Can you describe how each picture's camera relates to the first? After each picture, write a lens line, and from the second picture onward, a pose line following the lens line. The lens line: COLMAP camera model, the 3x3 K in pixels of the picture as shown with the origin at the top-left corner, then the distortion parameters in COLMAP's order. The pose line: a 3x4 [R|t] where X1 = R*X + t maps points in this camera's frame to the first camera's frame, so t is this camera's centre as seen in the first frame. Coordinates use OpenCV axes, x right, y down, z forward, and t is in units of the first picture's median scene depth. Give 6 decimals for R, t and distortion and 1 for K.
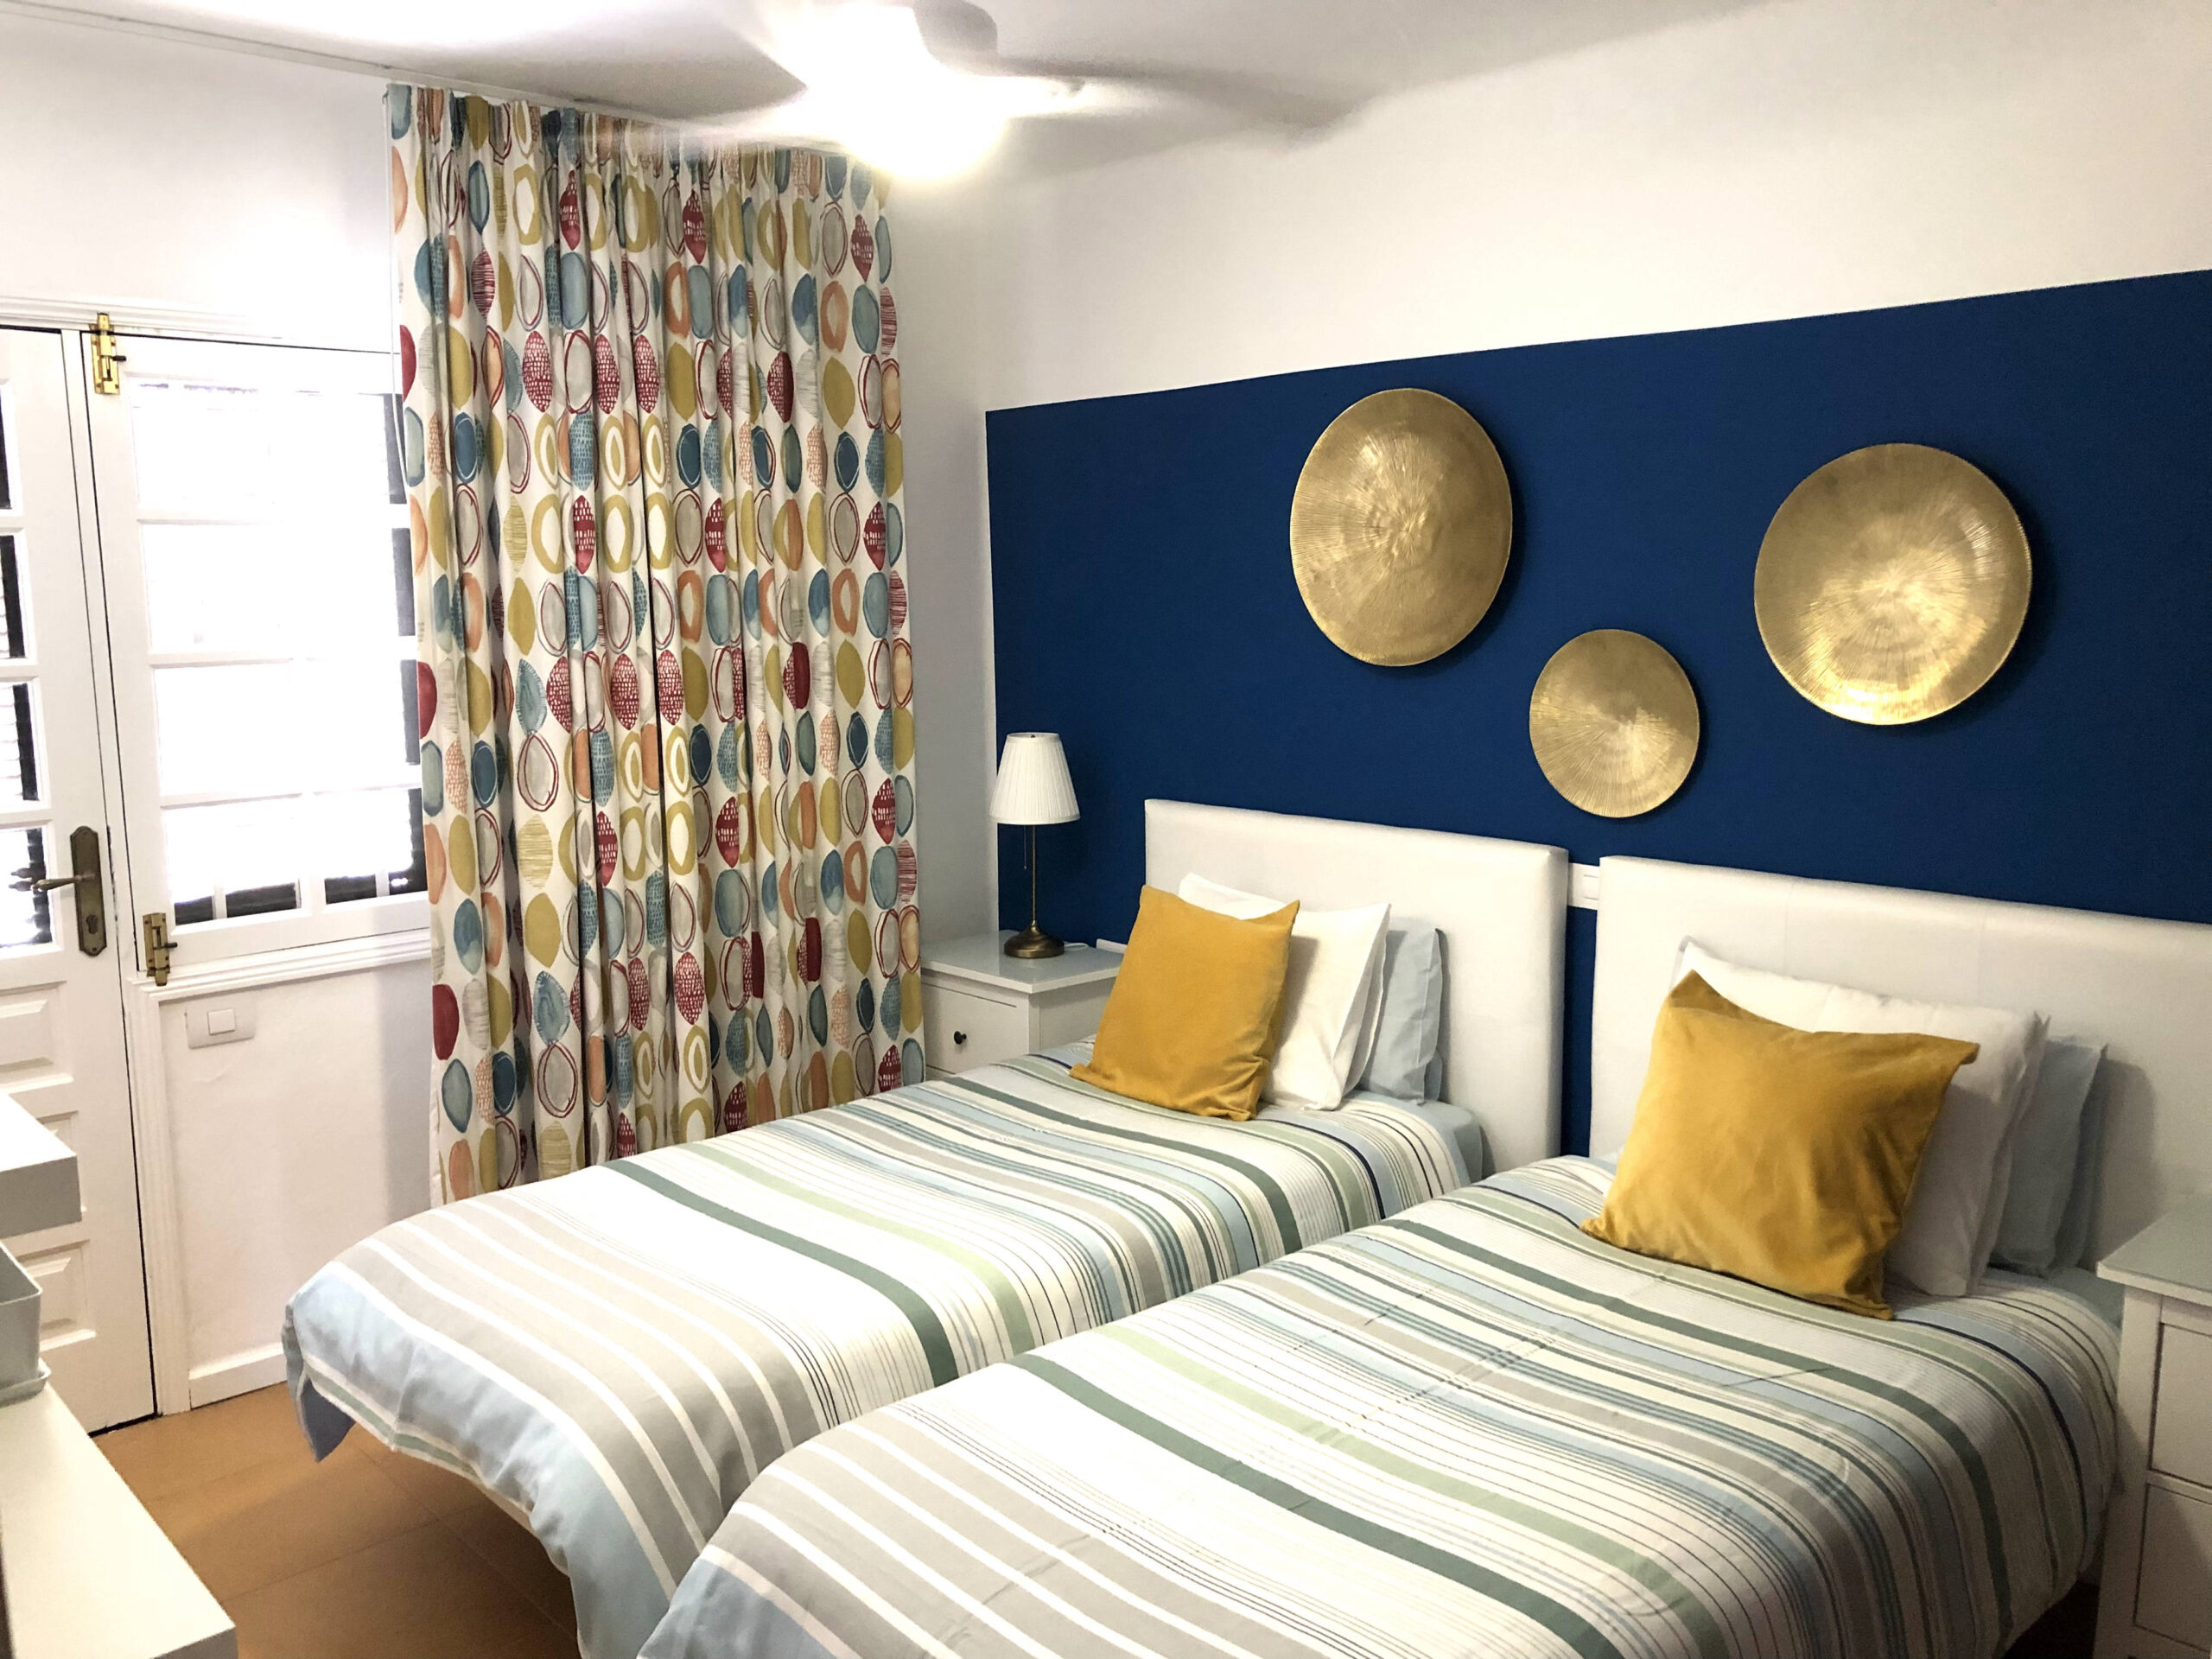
lens RADIAL K [[1837.8, 0, 1076.0], [0, 1837.8, 821.0], [0, 0, 1]] dist [0.022799, 0.012536]
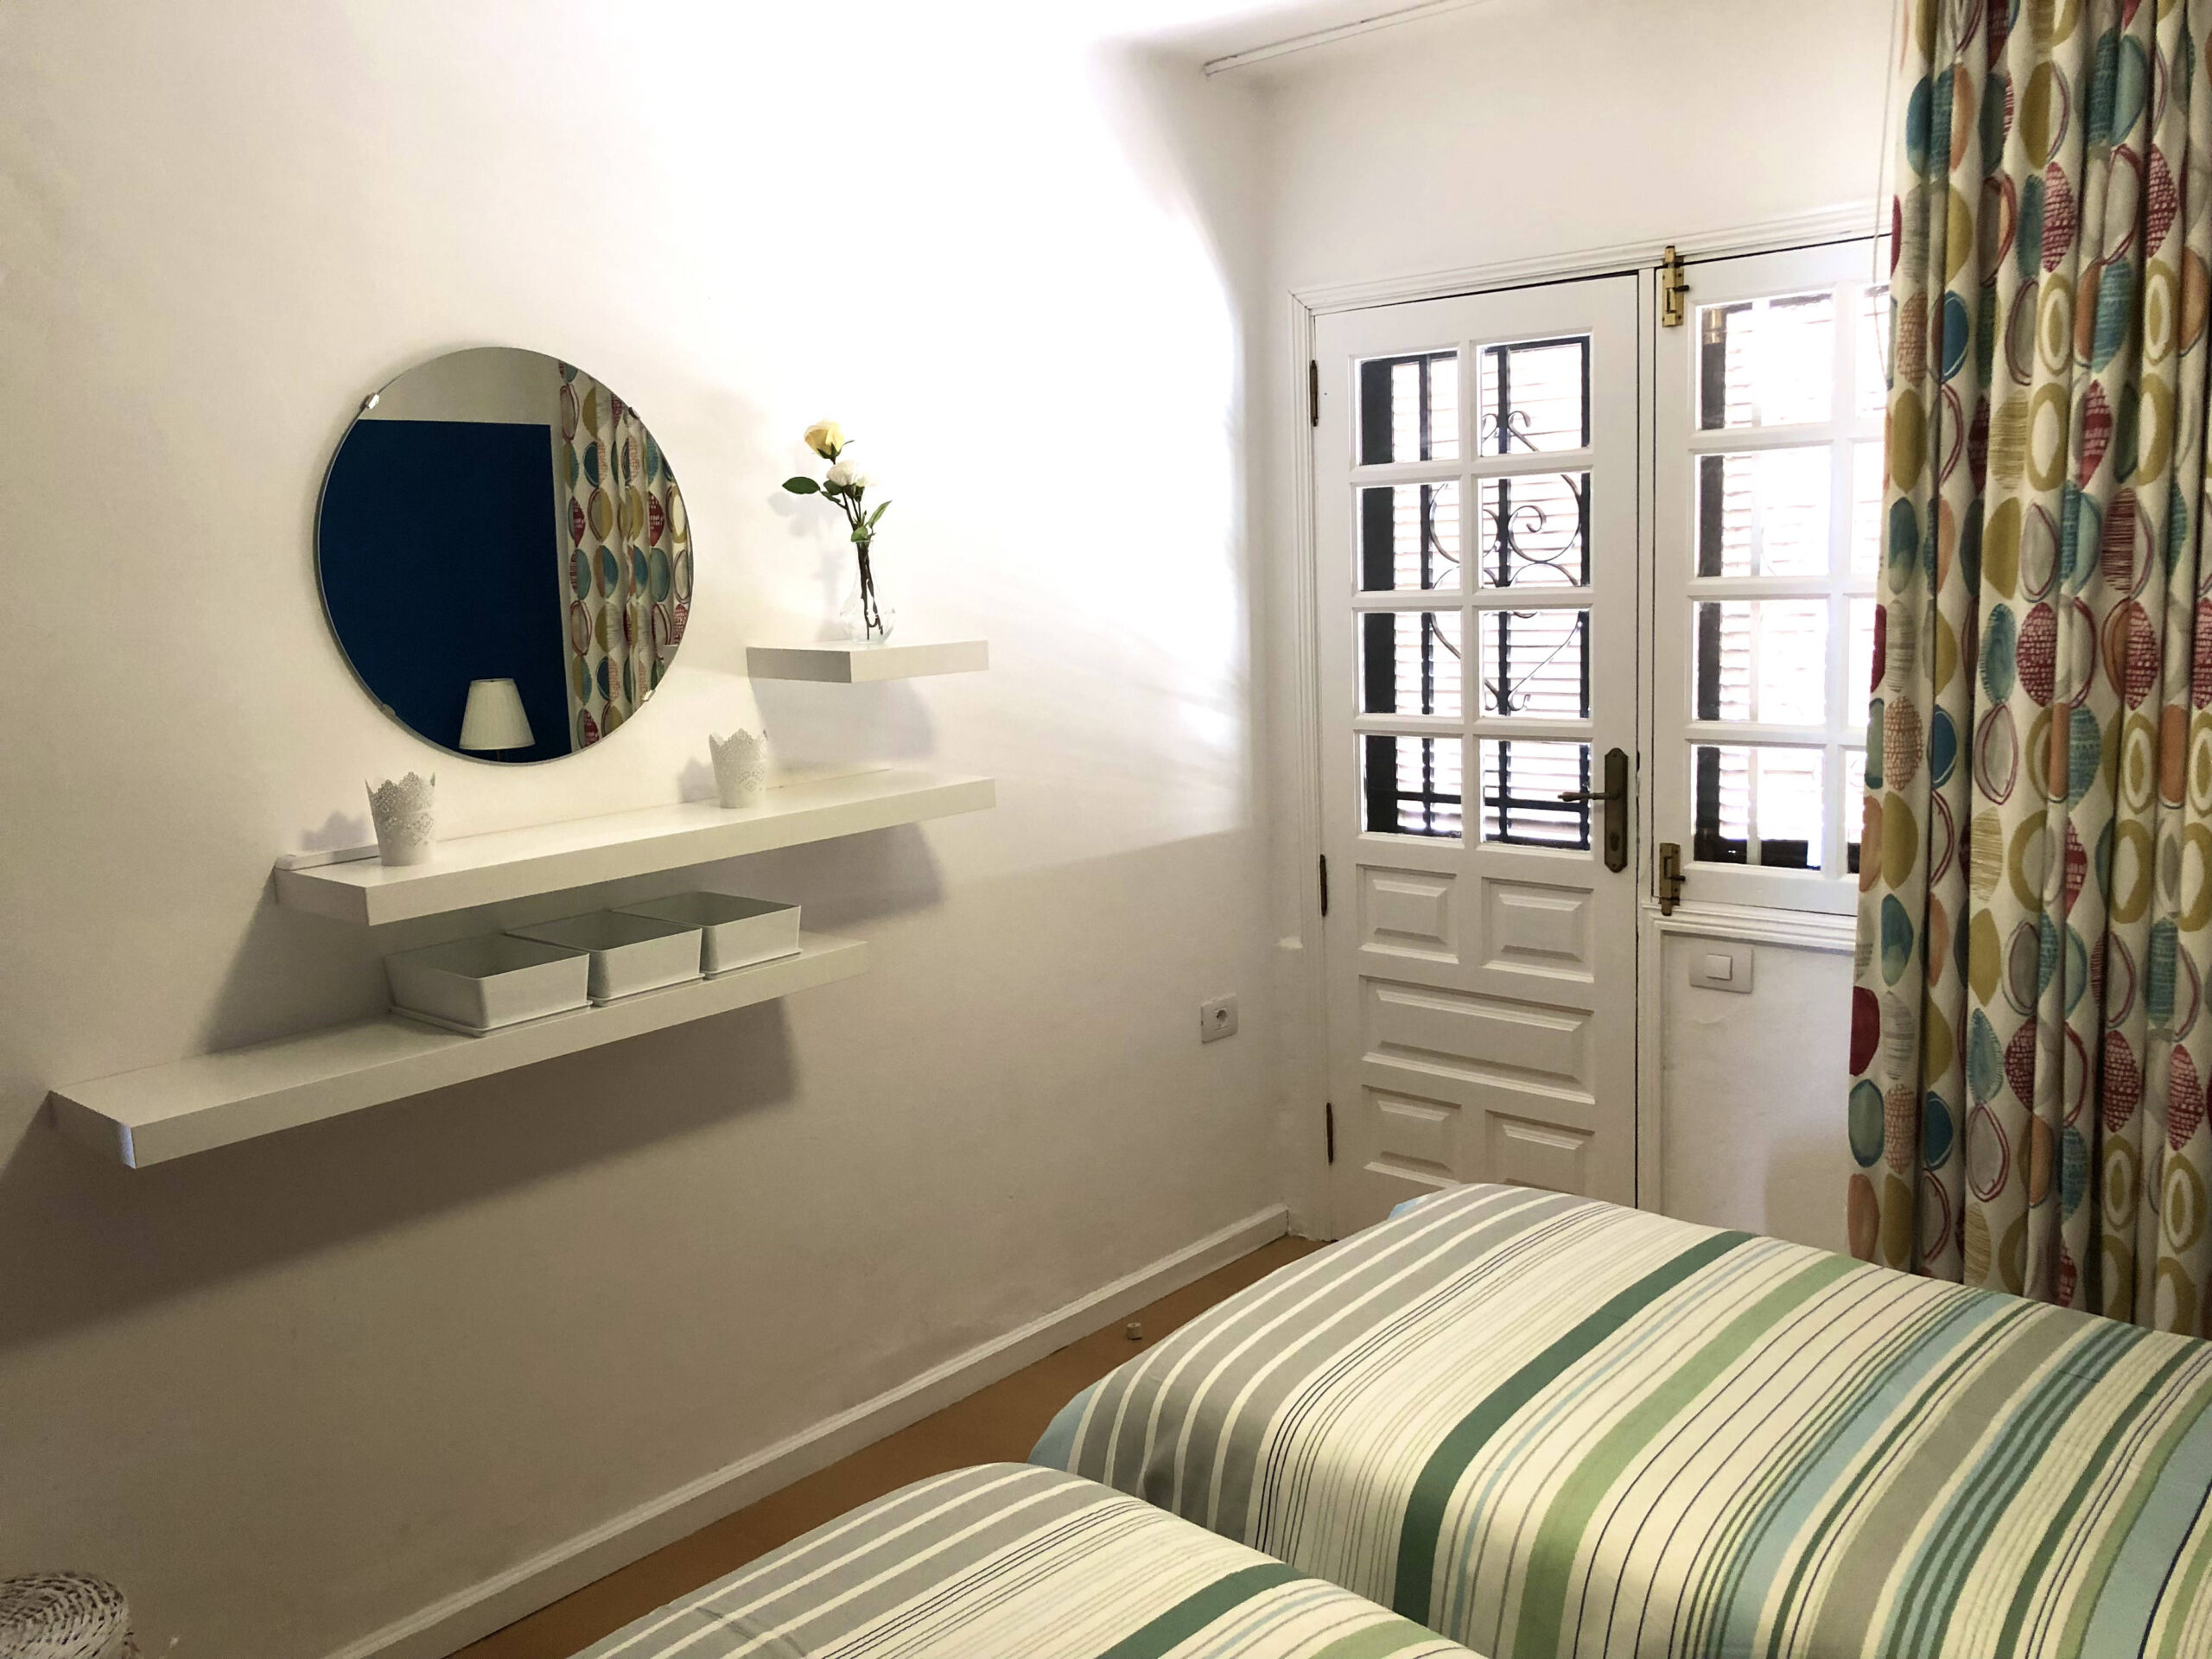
lens RADIAL K [[1837.8, 0, 1076.0], [0, 1837.8, 821.0], [0, 0, 1]] dist [0.022799, 0.012536]
pose [[0.095366, 0.156062, -0.983133, 0.439121], [-0.105609, 0.983646, 0.145899, -0.071555], [0.989824, 0.089914, 0.110288, 0.544943]]
